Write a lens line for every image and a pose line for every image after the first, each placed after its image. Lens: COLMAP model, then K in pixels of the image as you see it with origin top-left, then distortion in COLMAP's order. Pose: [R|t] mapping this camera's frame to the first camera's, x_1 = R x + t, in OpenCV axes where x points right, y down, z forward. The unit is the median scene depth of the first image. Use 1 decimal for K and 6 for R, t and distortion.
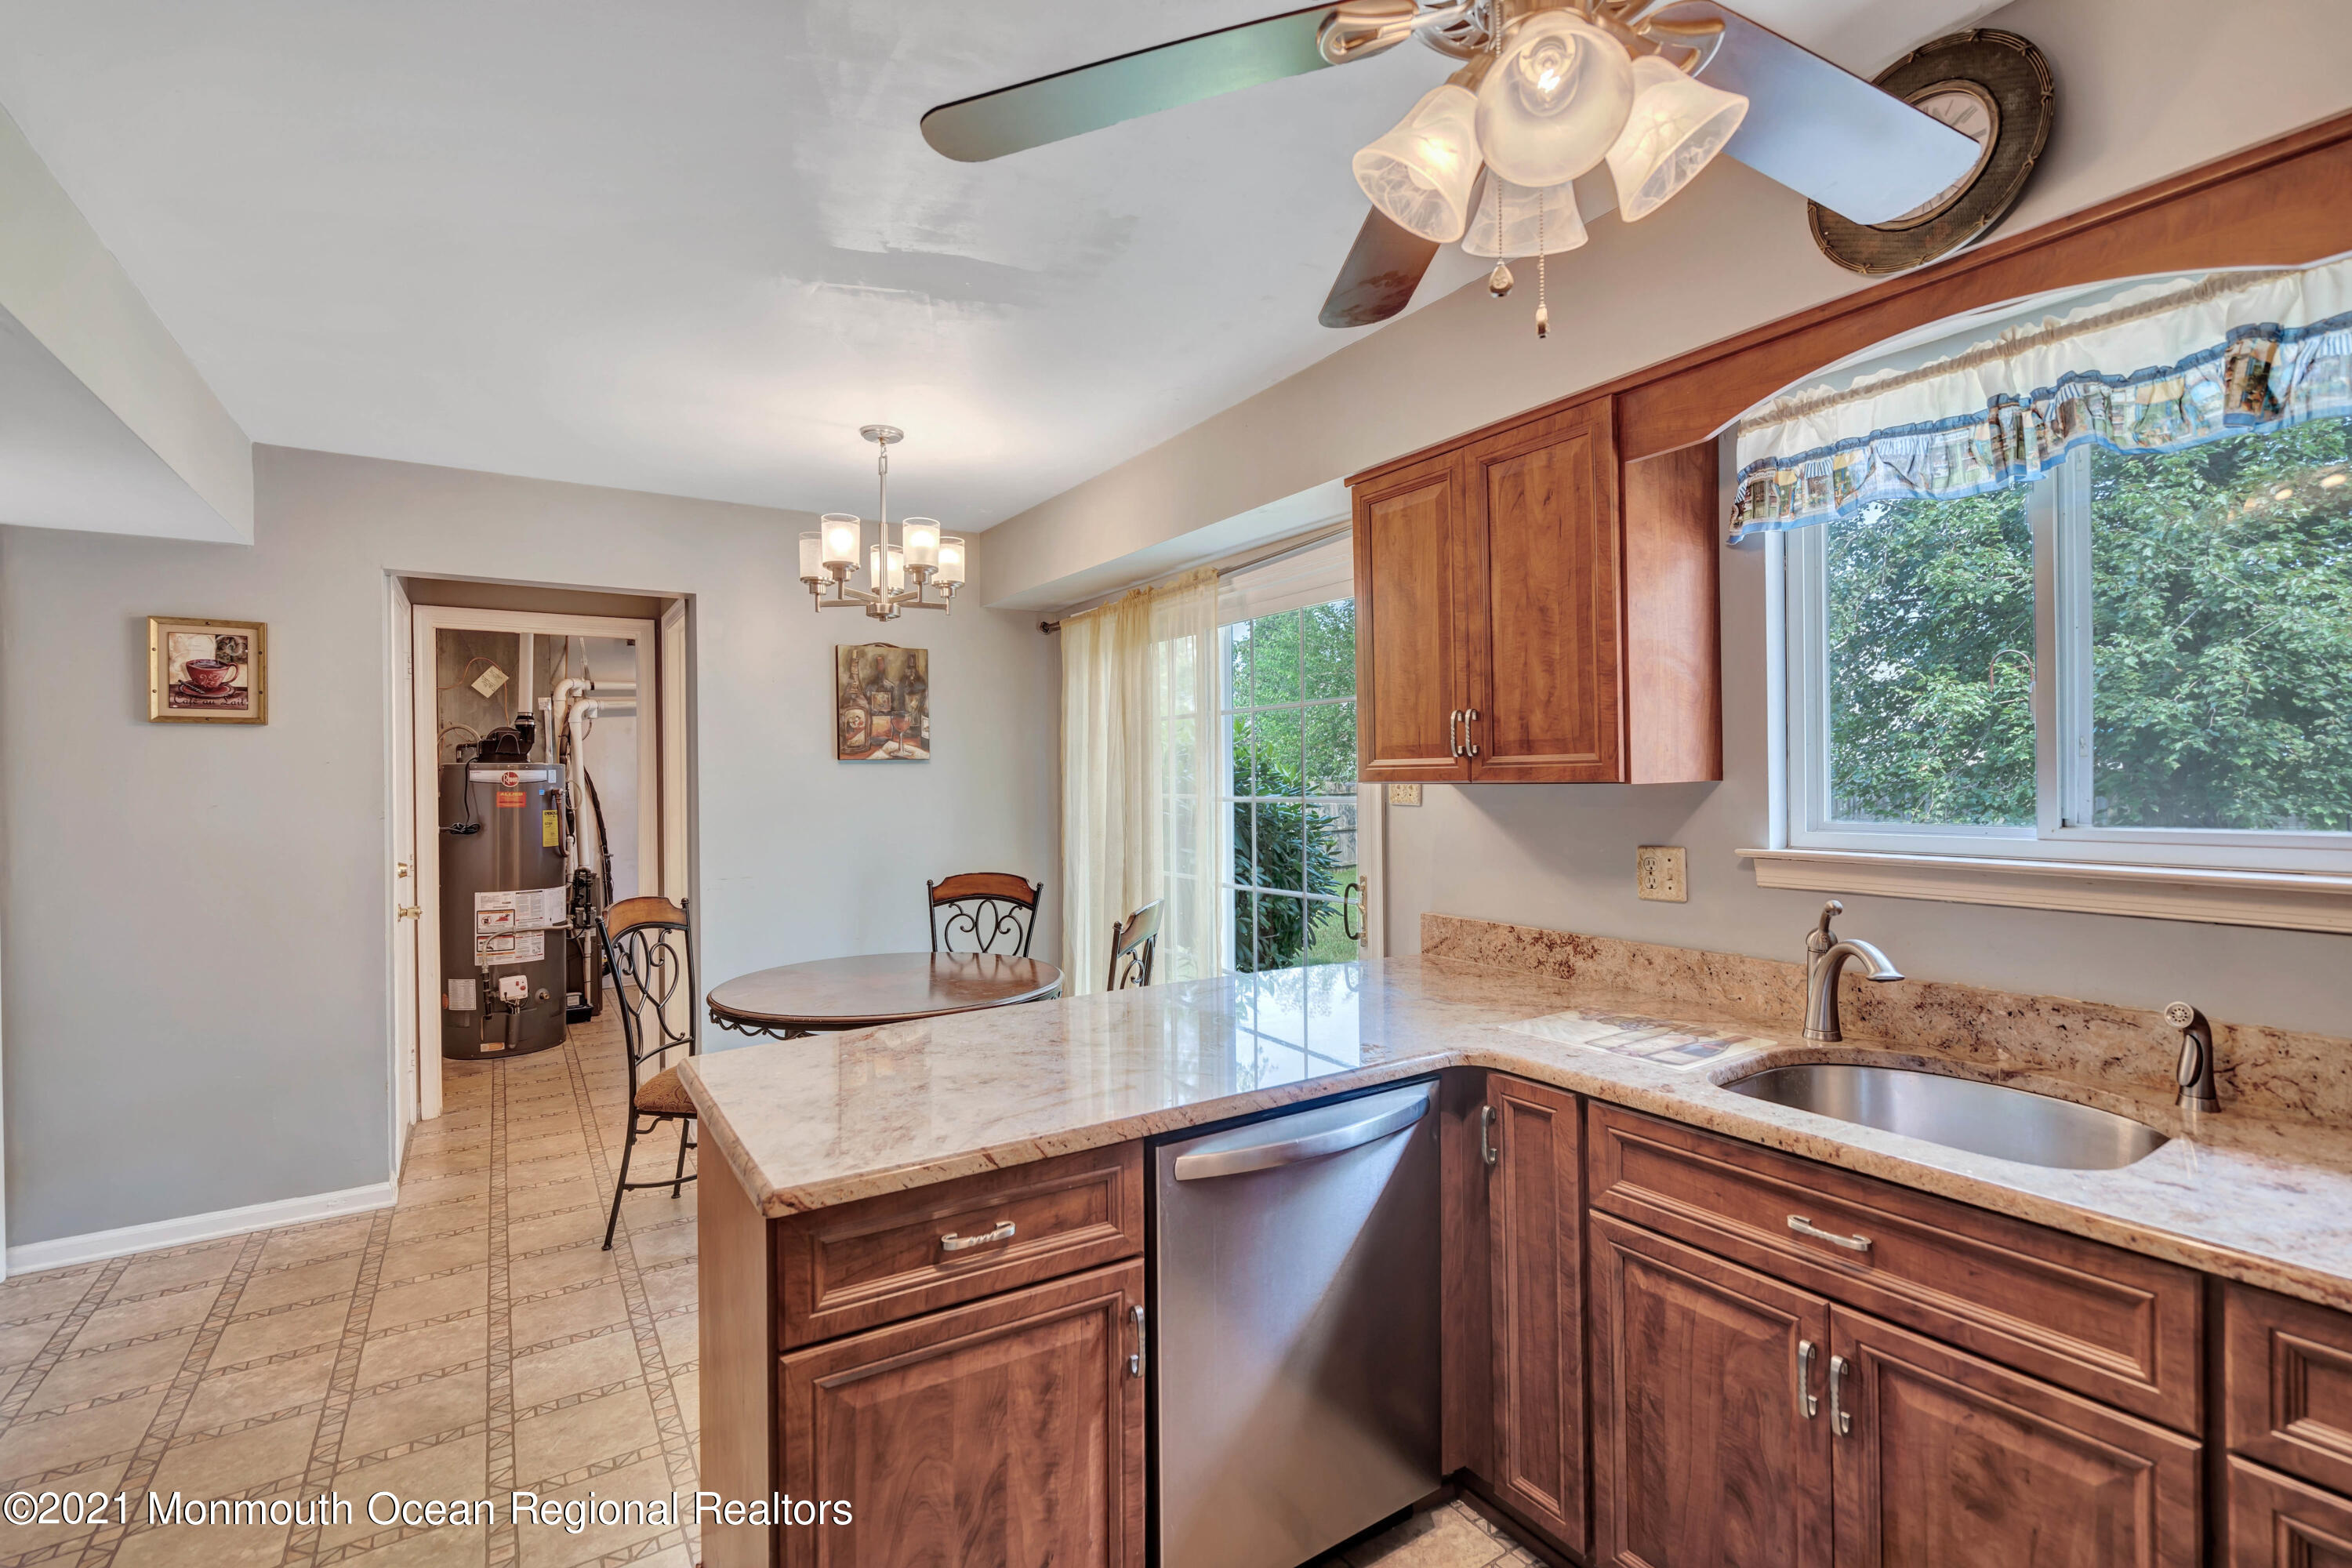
lens RADIAL K [[1052.1, 0, 1191.3], [0, 1052.1, 777.3], [0, 0, 1]] dist [-0.011941, -0.000012]
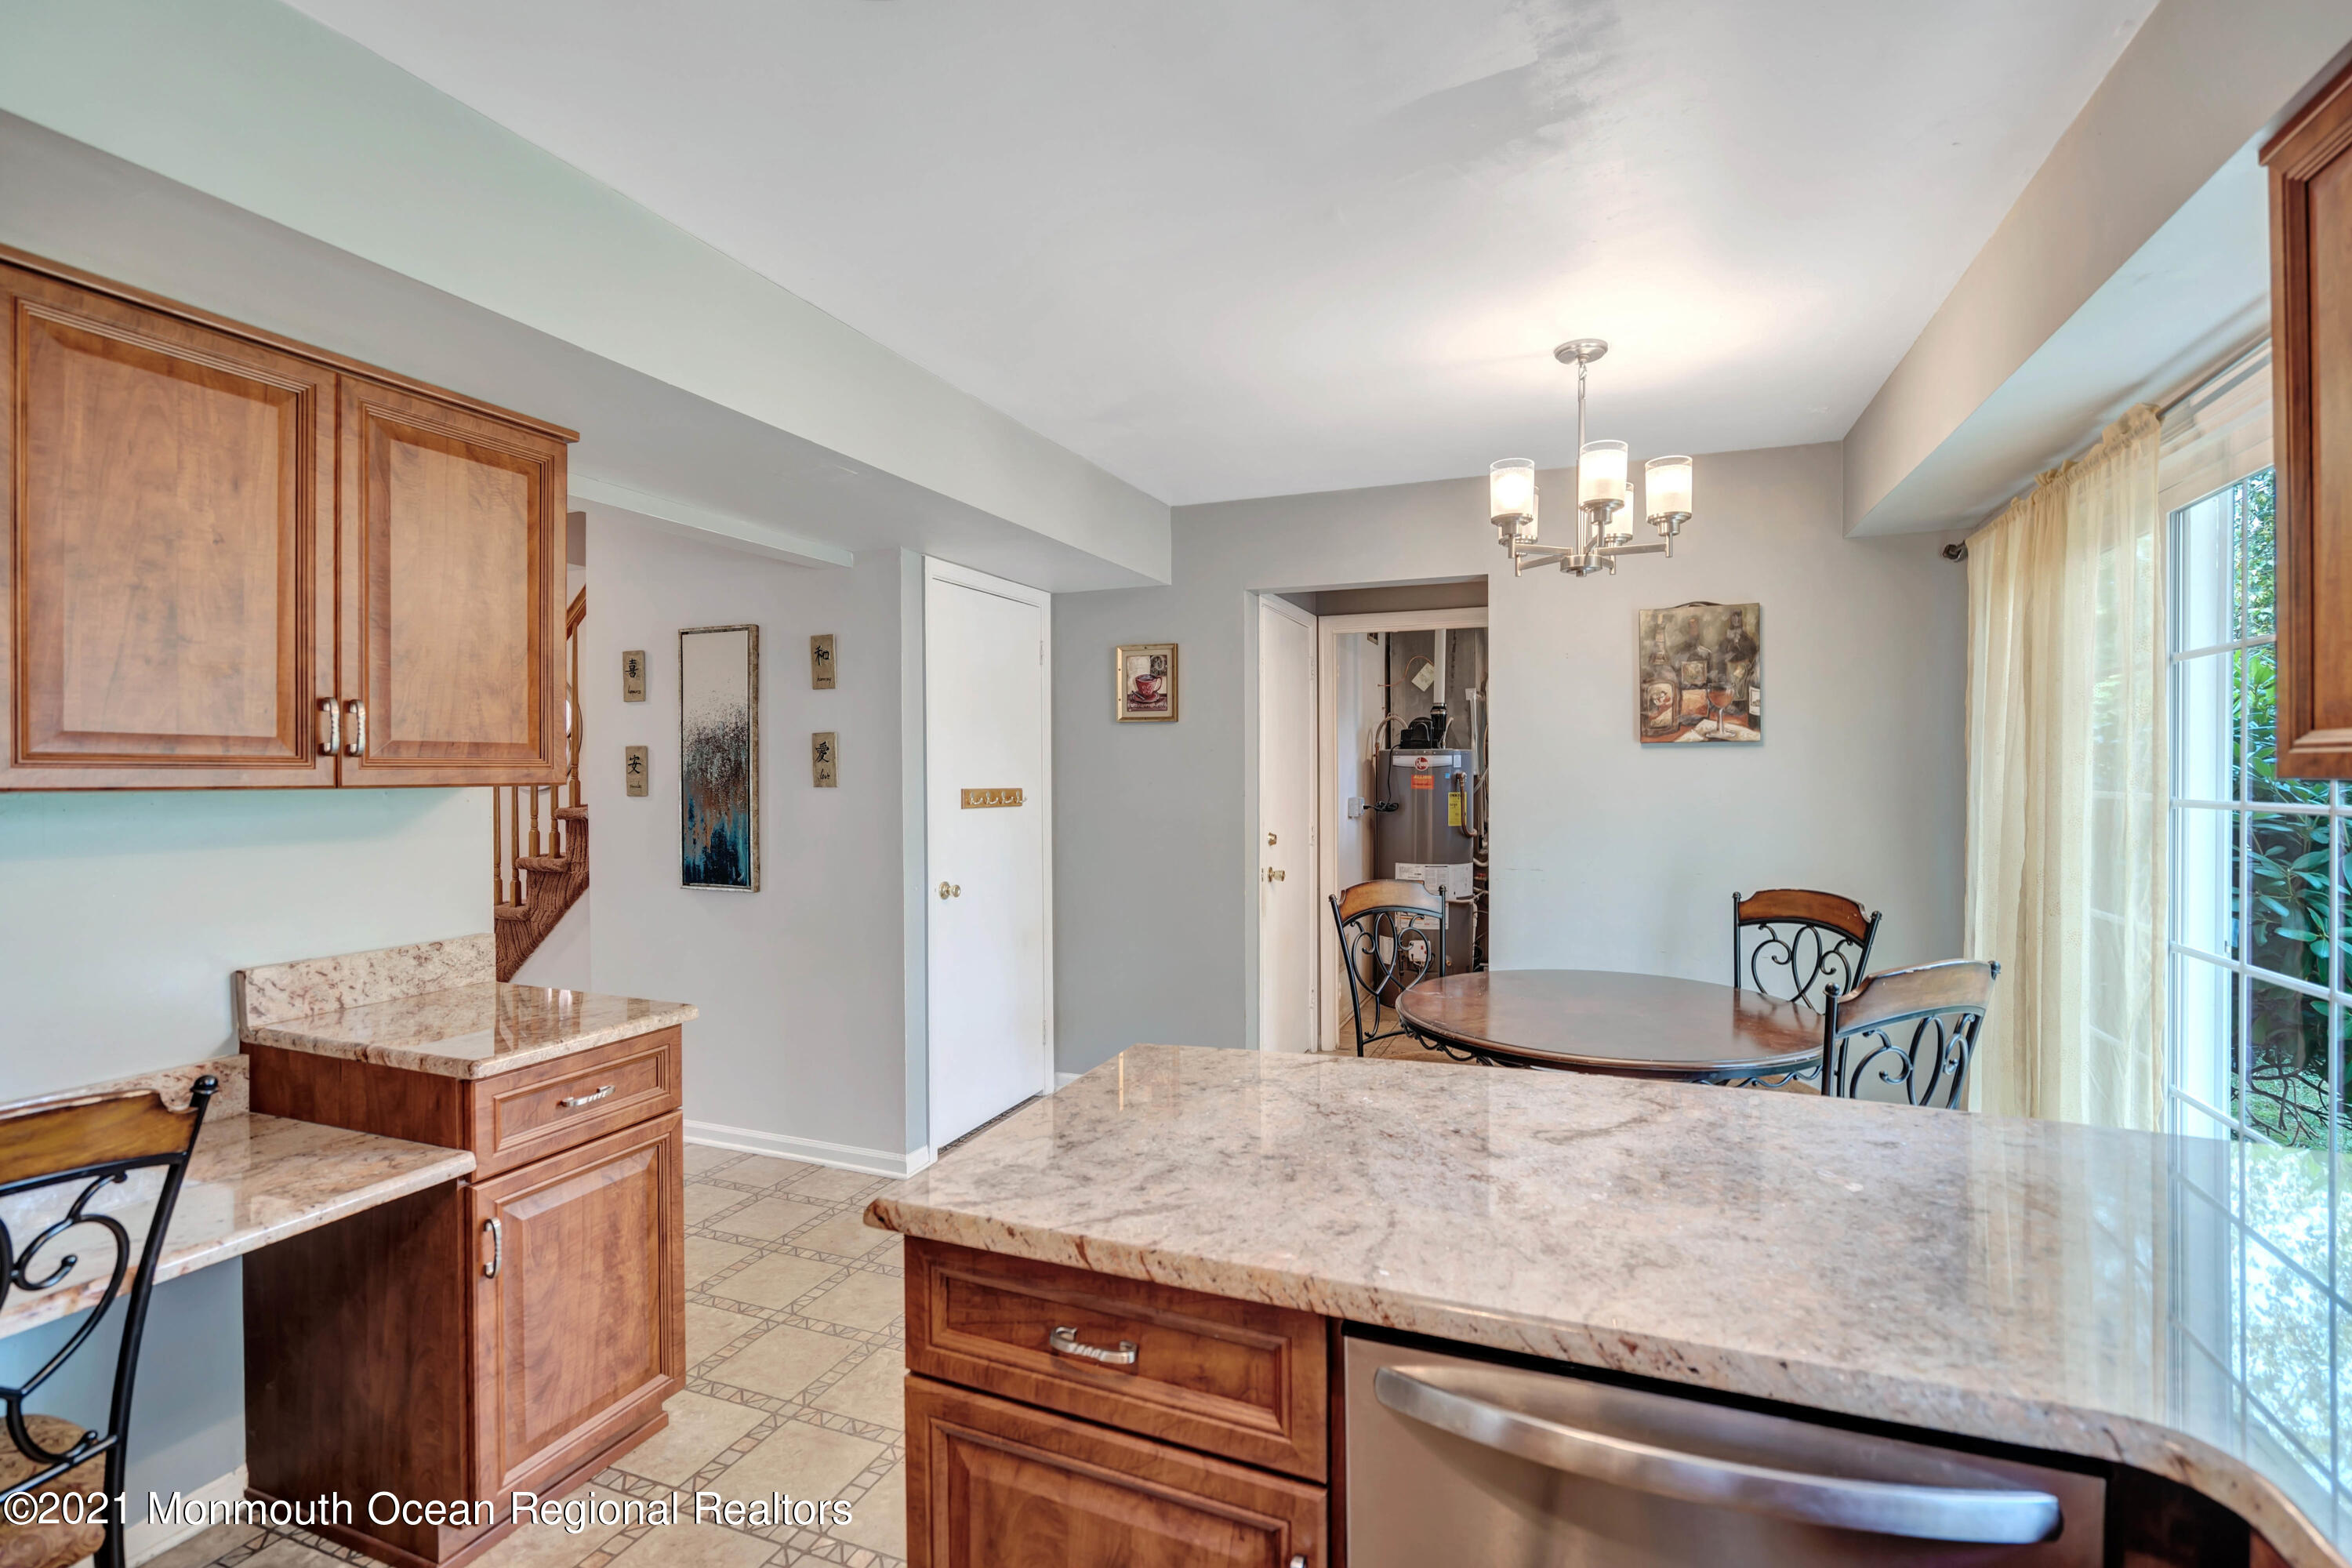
lens RADIAL K [[1052.1, 0, 1191.3], [0, 1052.1, 777.3], [0, 0, 1]] dist [-0.011941, -0.000012]
pose [[0.580441, 0.014129, -0.814180, 0.240520], [-0.002467, 0.999875, 0.015593, -0.001537], [0.814299, -0.007042, 0.580403, 0.304810]]
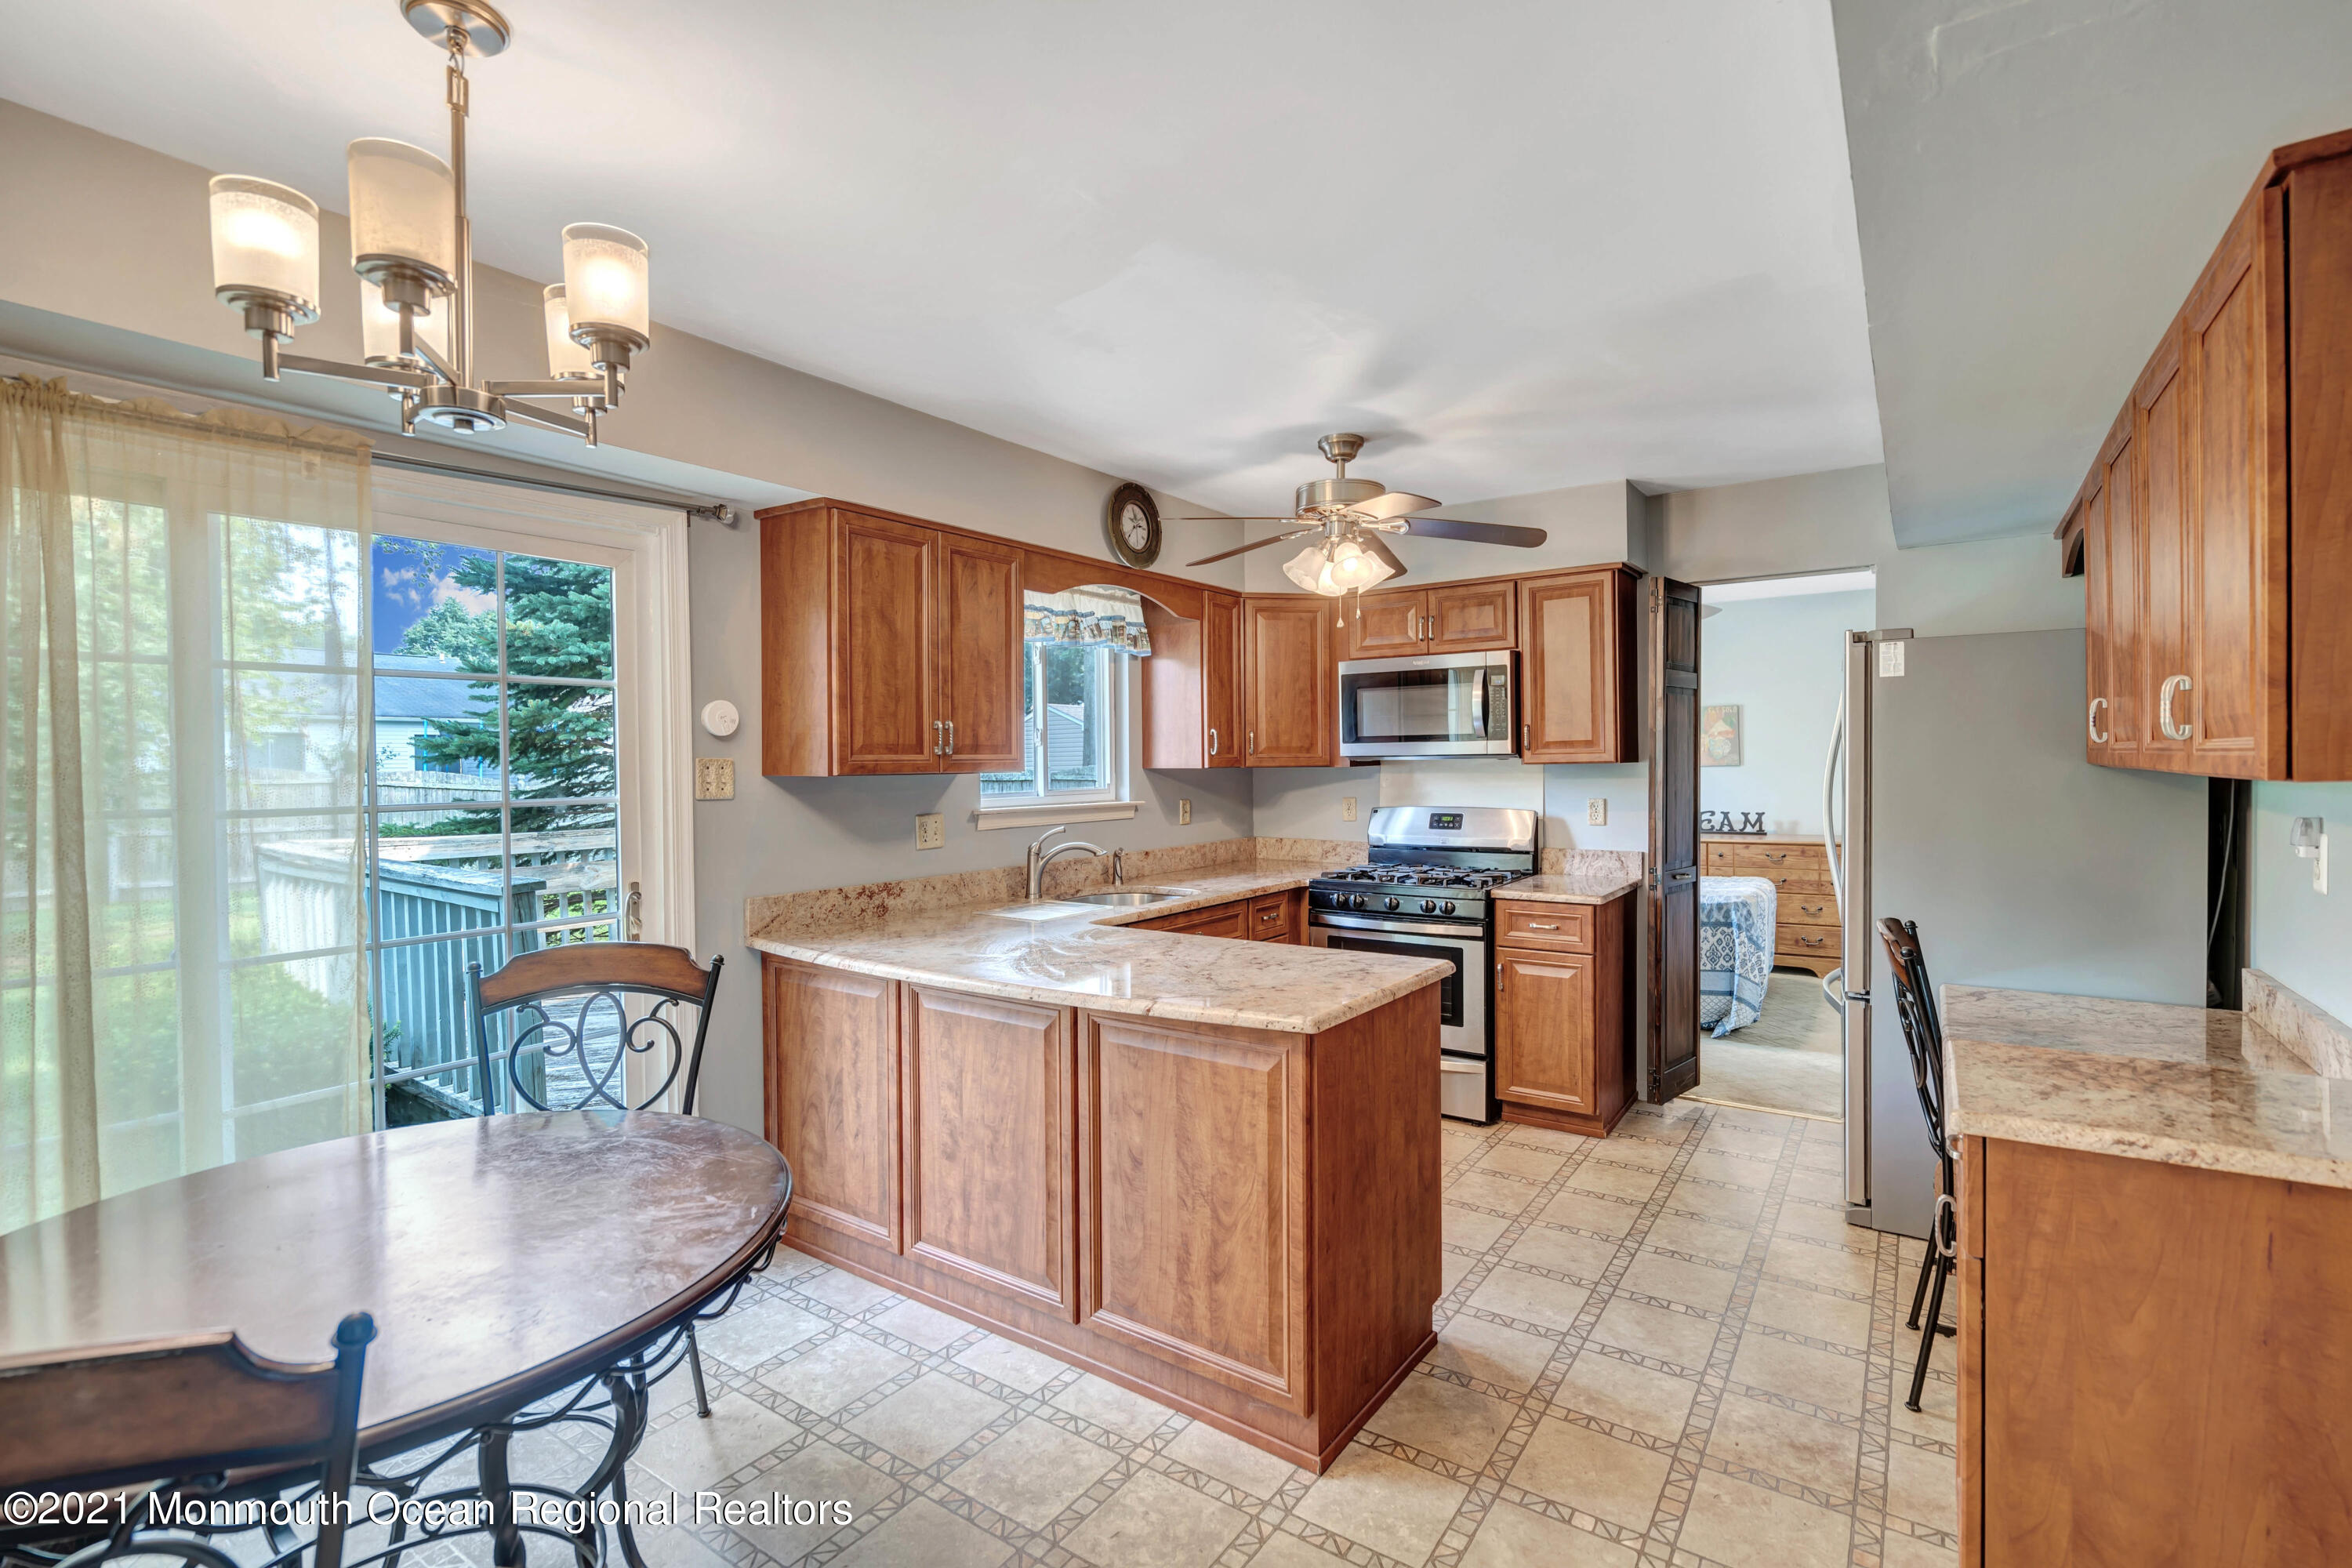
lens RADIAL K [[1073.1, 0, 1193.3], [0, 1073.1, 776.8], [0, 0, 1]] dist [0.000323, 0.000065]
pose [[-0.382066, 0.001860, 0.924133, -0.968928], [0.013371, 0.999904, 0.003515, 0.007808], [-0.924038, 0.013700, -0.382054, 1.015902]]
